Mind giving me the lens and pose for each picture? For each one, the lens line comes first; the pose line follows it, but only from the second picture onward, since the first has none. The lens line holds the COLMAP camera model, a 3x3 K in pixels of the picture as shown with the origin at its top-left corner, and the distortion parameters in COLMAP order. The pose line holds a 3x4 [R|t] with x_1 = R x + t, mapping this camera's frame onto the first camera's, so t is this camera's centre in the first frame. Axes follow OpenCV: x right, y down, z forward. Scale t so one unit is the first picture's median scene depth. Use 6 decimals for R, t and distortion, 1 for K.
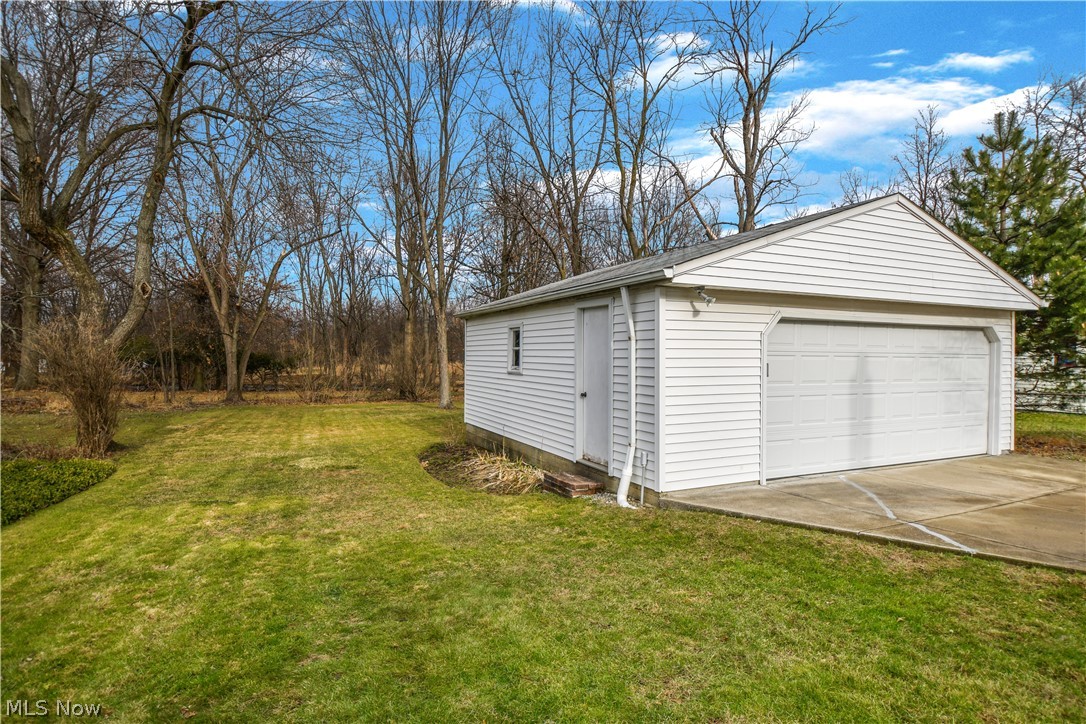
lens RADIAL K [[587.0, 0, 566.8], [0, 587.0, 362.3], [0, 0, 1]] dist [-0.018747, -0.002631]
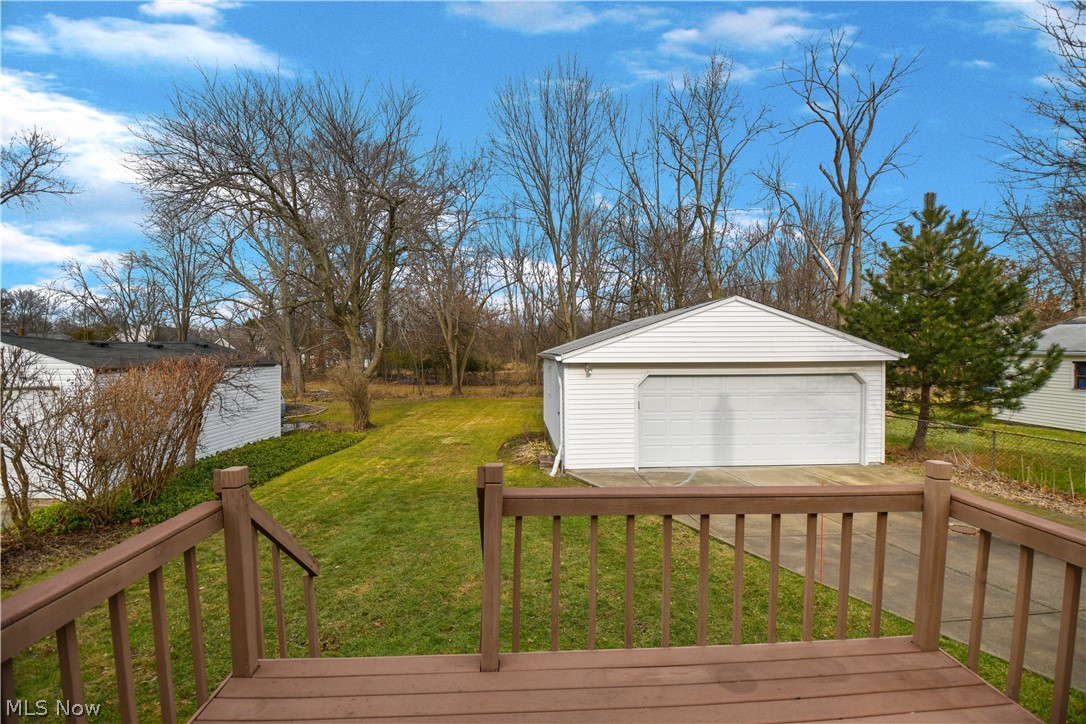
lens RADIAL K [[477.3, 0, 548.7], [0, 477.3, 362.7], [0, 0, 1]] dist [0.002113, -0.015567]
pose [[0.928218, -0.000235, -0.372036, 0.391760], [0.003869, 0.999952, 0.009021, -0.080898], [0.372016, -0.009813, 0.928174, -0.270132]]
